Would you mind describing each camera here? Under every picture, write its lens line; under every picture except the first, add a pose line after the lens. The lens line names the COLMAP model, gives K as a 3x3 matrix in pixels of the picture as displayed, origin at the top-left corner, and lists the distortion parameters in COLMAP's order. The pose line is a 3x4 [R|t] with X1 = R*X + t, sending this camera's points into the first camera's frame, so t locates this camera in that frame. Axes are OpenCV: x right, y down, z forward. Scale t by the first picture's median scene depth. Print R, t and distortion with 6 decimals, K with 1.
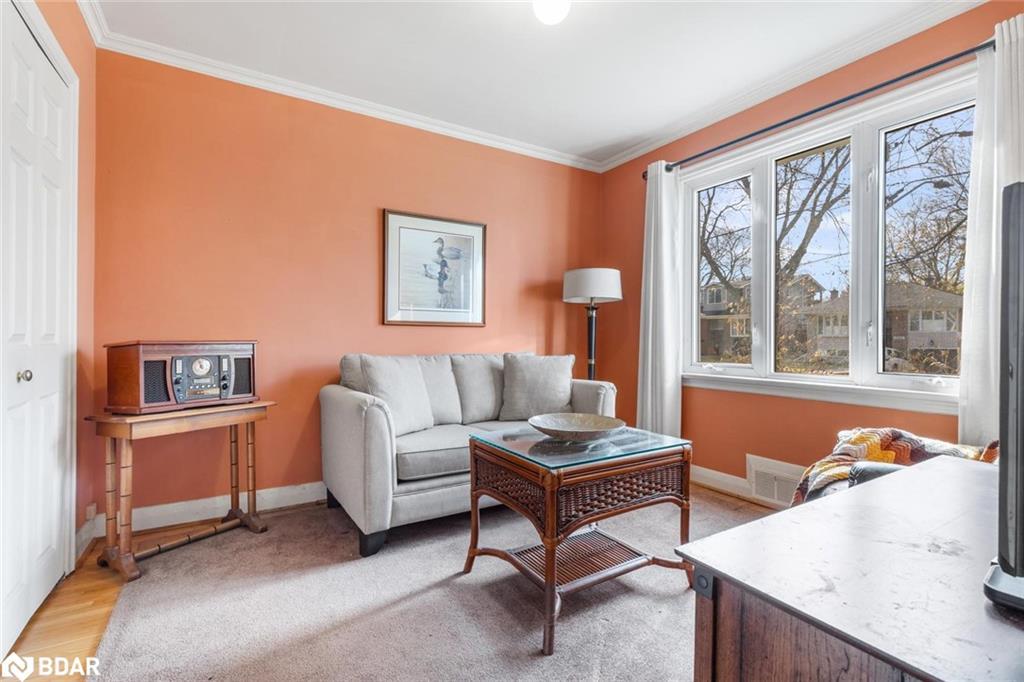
lens RADIAL K [[465.1, 0, 510.8], [0, 465.1, 337.2], [0, 0, 1]] dist [0.001464, -0.000104]
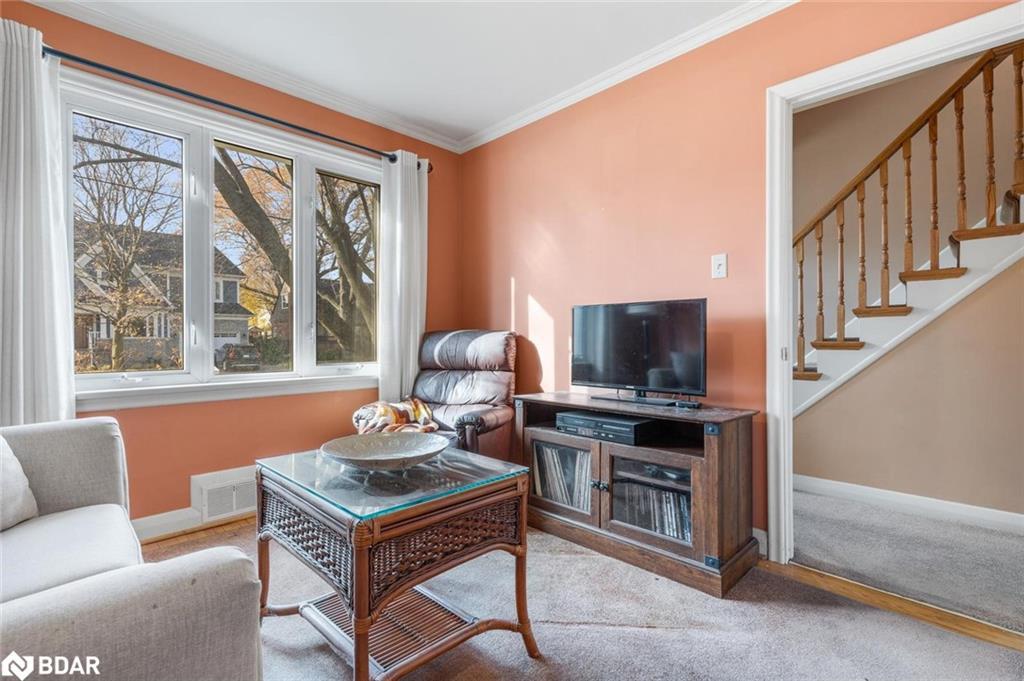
lens RADIAL K [[465.1, 0, 510.8], [0, 465.1, 336.7], [0, 0, 1]] dist [0.001464, -0.000104]
pose [[-0.241370, 0.000337, 0.970433, -0.443998], [-0.002354, 0.999997, -0.000933, 0.001815], [-0.970430, -0.002509, -0.241369, 0.661023]]
